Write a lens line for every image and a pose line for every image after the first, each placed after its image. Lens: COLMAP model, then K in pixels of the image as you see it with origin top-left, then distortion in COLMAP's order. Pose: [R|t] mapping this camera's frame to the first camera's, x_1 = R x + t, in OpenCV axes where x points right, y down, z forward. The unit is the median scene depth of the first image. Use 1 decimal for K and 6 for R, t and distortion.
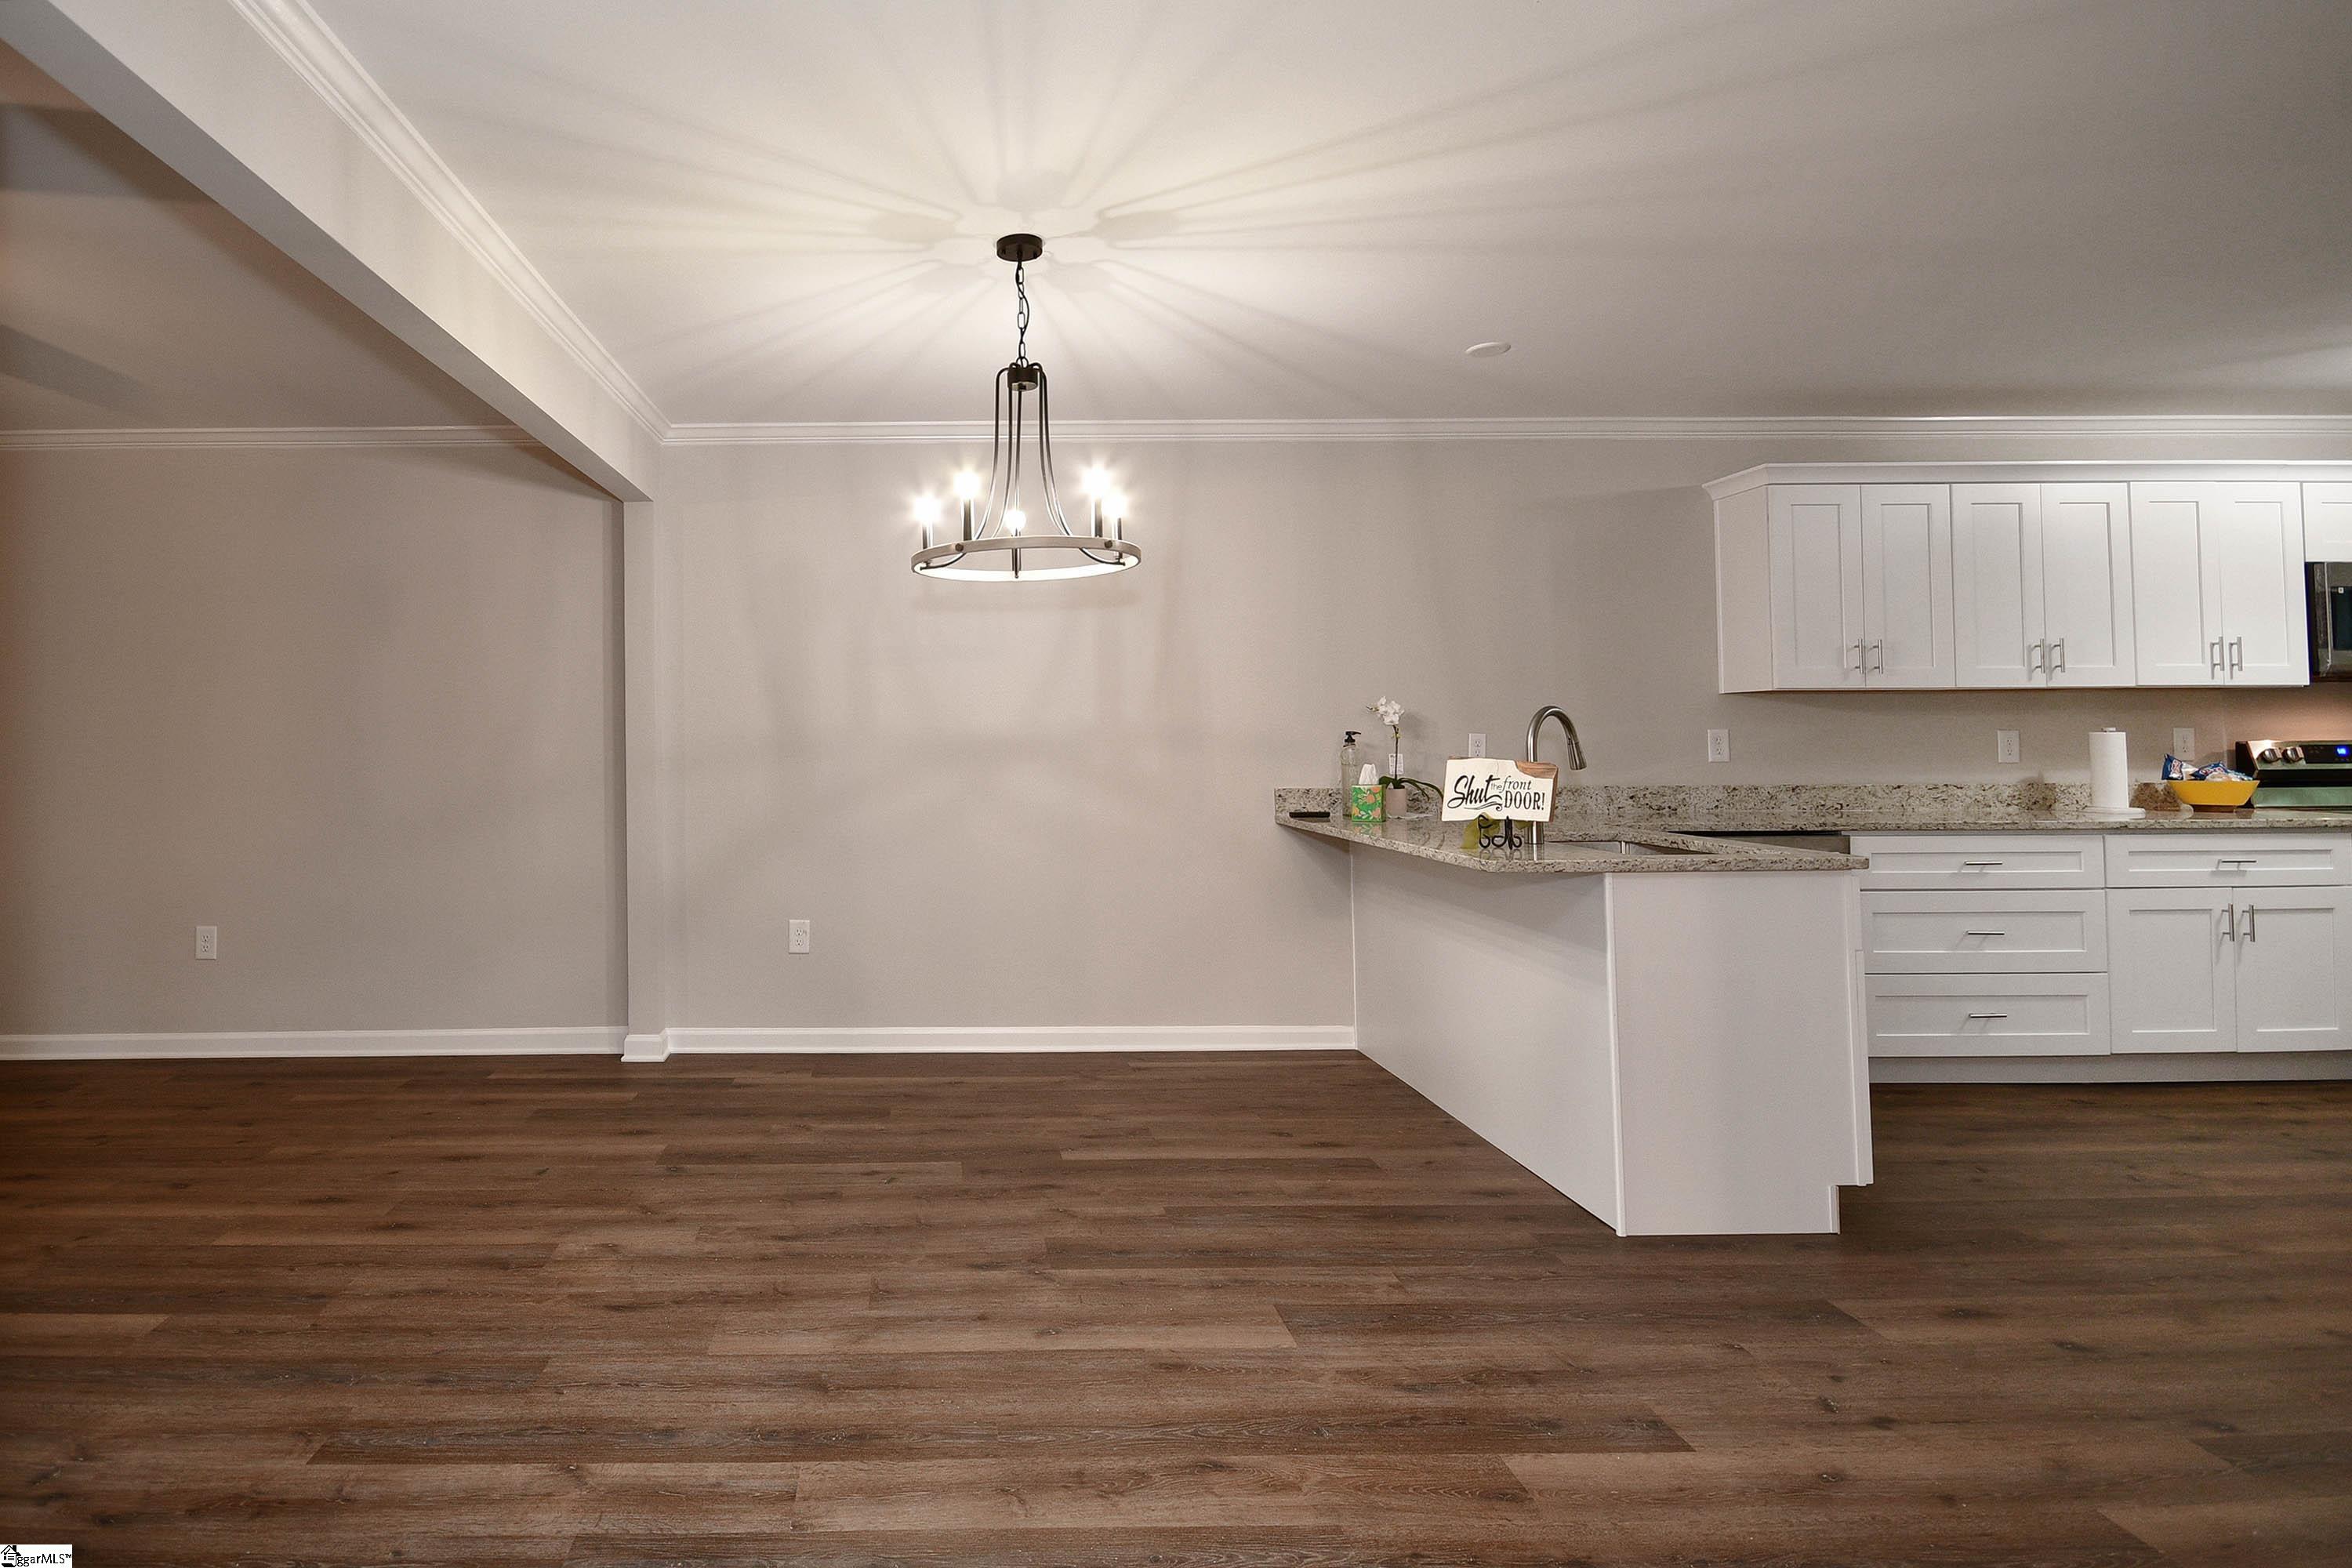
lens RADIAL K [[1204.2, 0, 960.3], [0, 1204.2, 724.9], [0, 0, 1]] dist [0.001148, -0.013830]
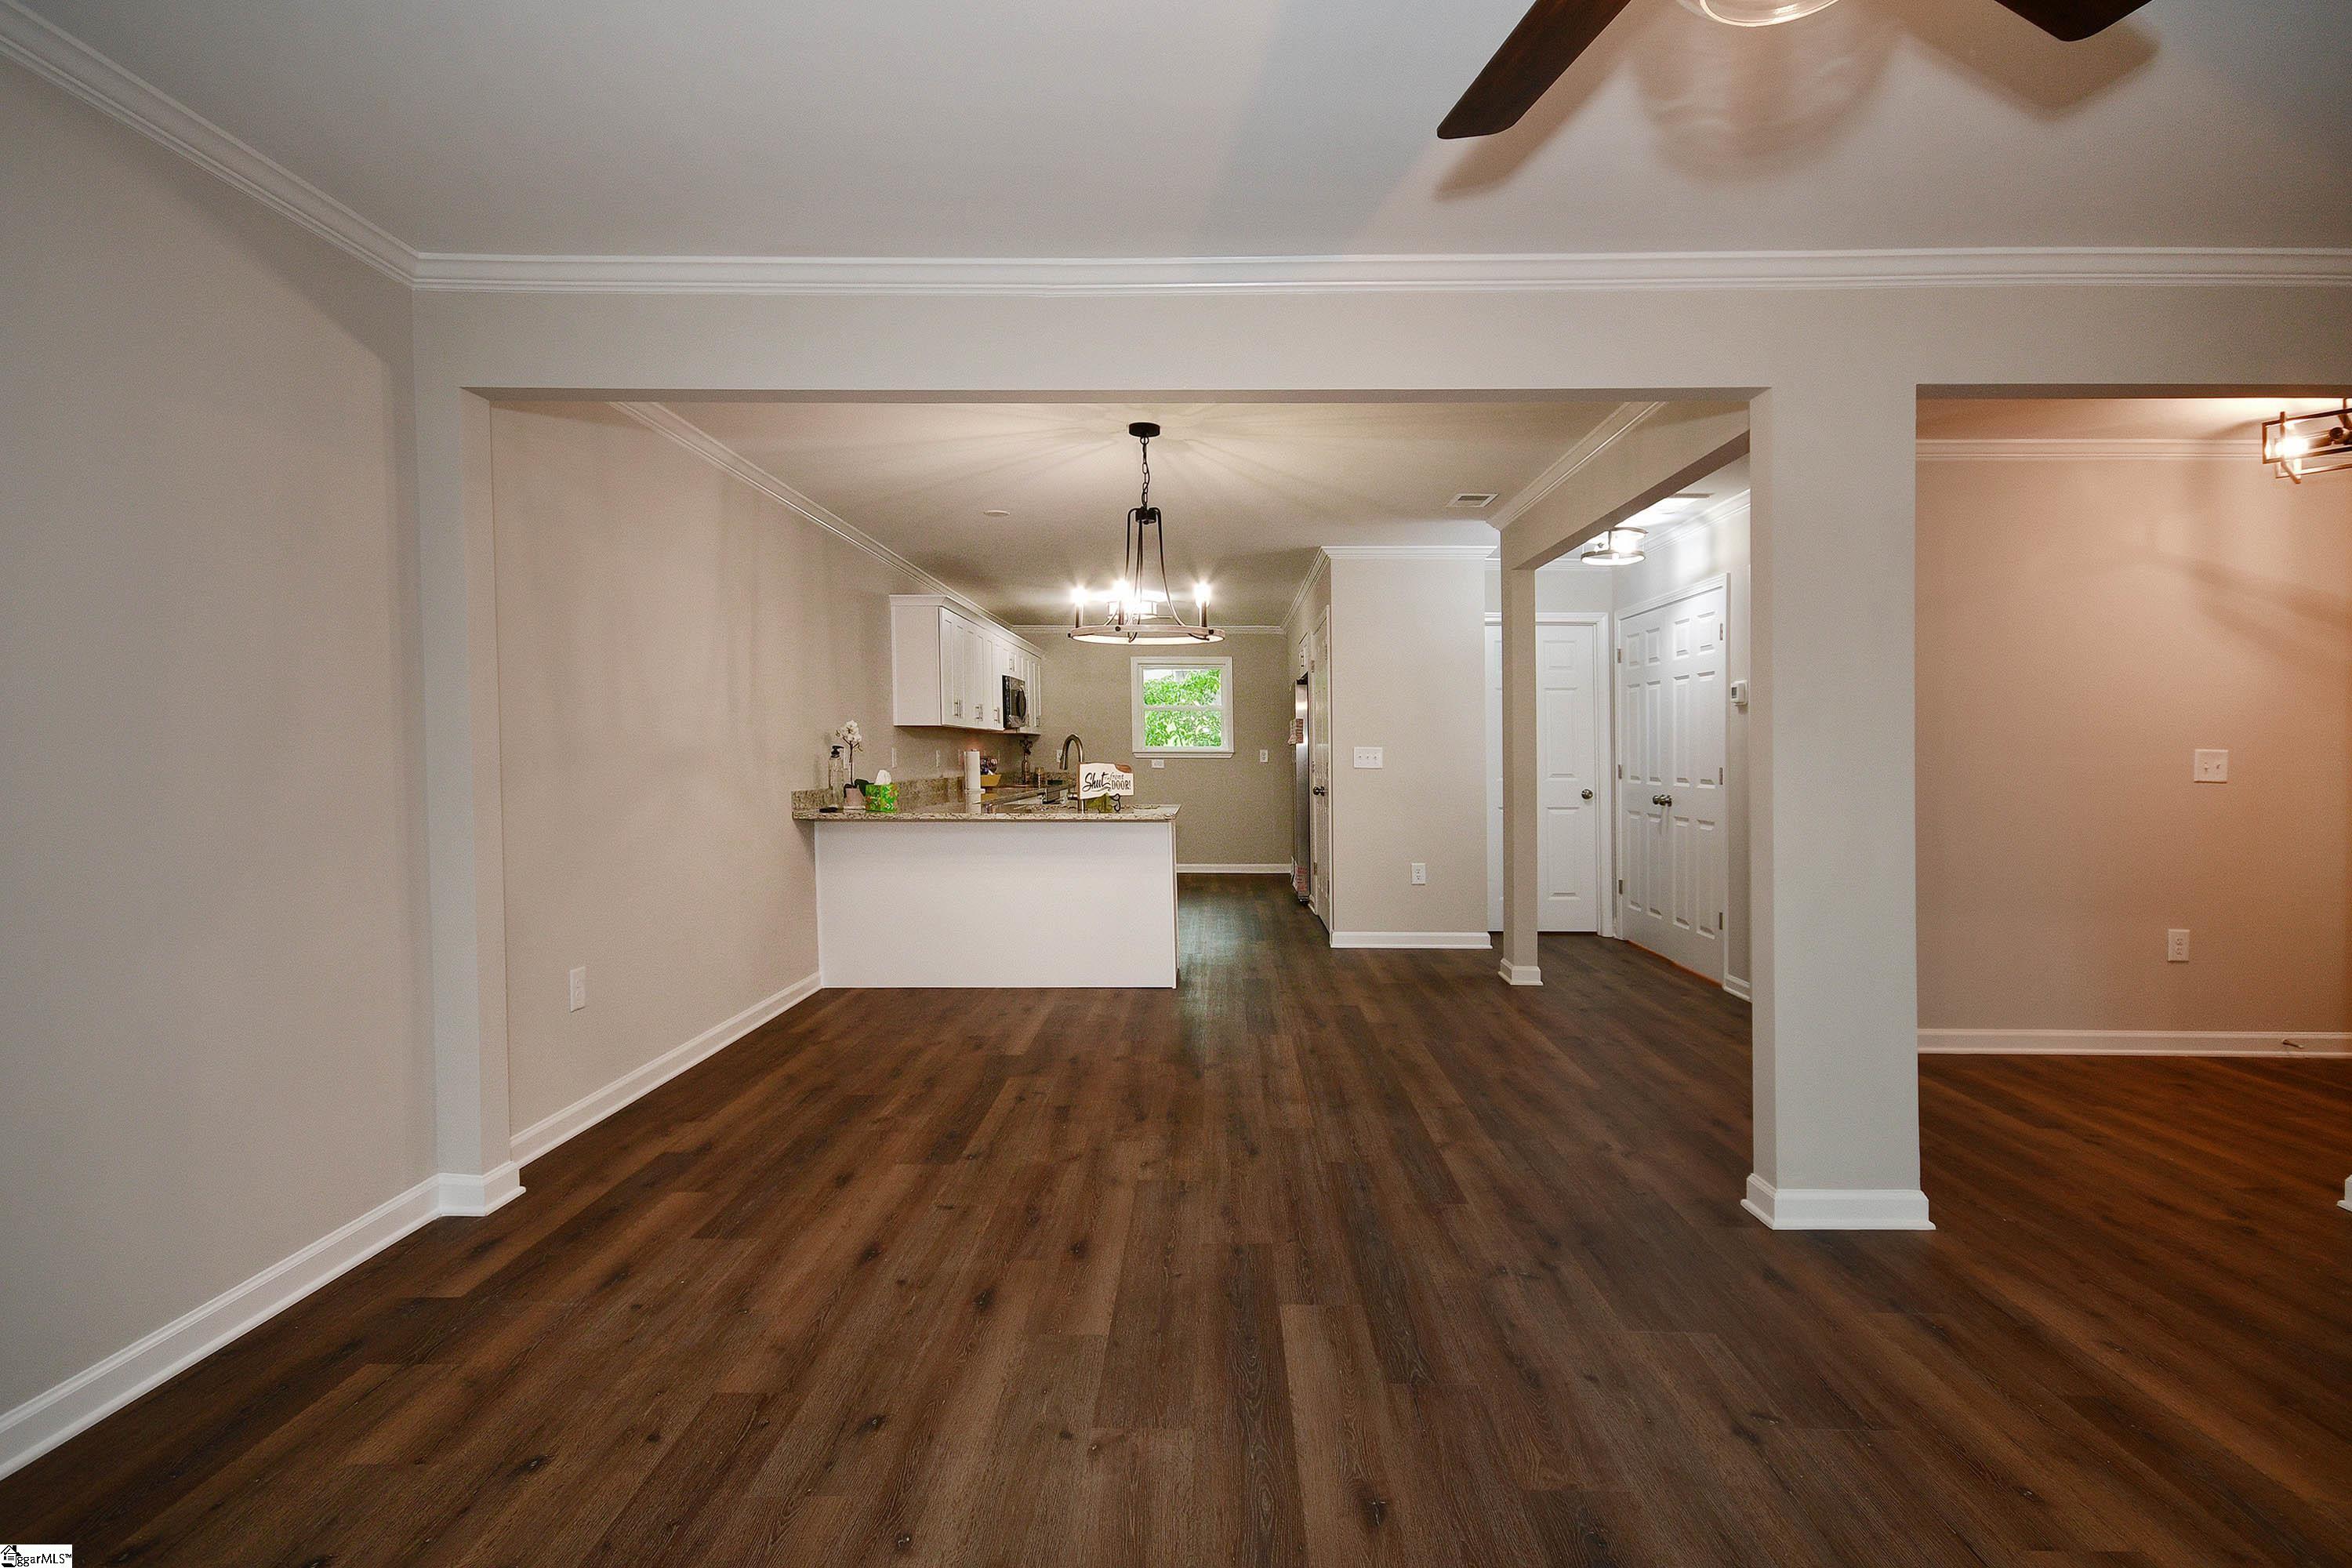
lens RADIAL K [[1136.4, 0, 1184.6], [0, 1136.4, 758.4], [0, 0, 1]] dist [0.031655, 0.000109]
pose [[0.032062, 0.003402, 0.999480, -0.931869], [-0.017469, 0.999843, -0.002843, 0.017132], [-0.999333, -0.017369, 0.032117, 0.601291]]
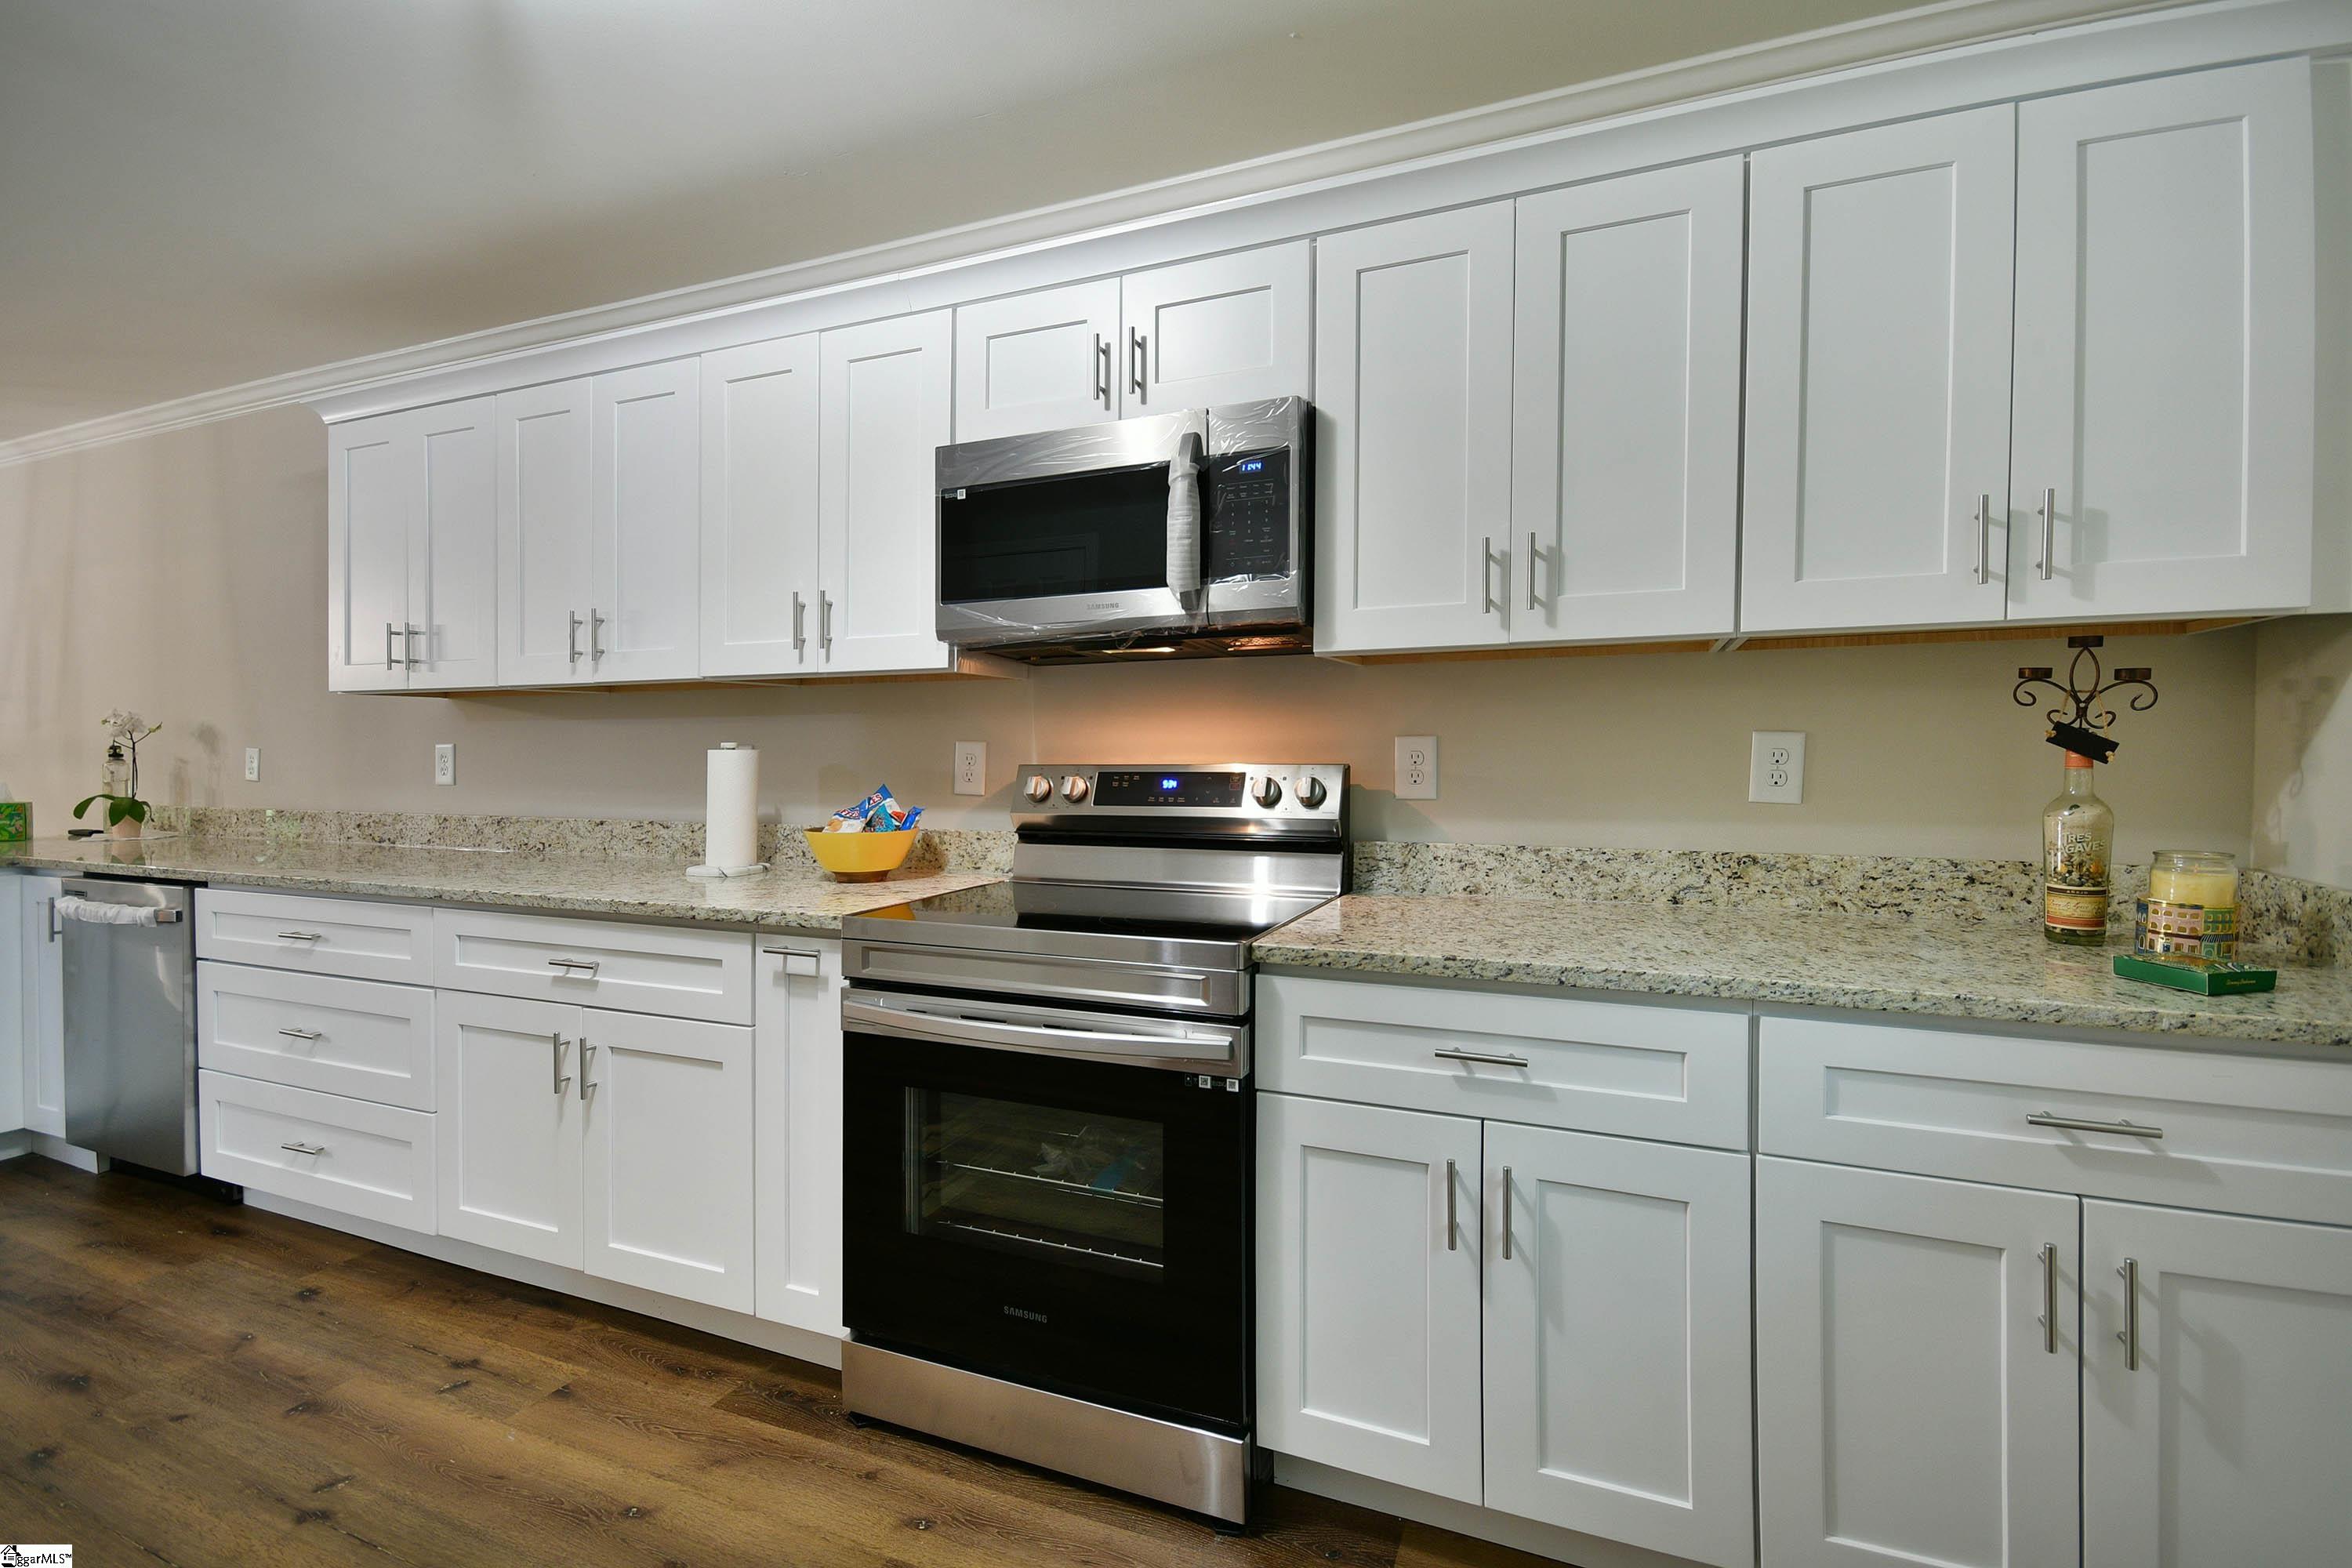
lens RADIAL K [[1030.2, 0, 1180.9], [0, 1030.2, 762.3], [0, 0, 1]] dist [0.001496, -0.009803]
pose [[0.929406, 0.005885, -0.369012, 1.453598], [0.005651, 0.999529, 0.030175, -0.002854], [0.369016, -0.030130, 0.928935, 0.585352]]
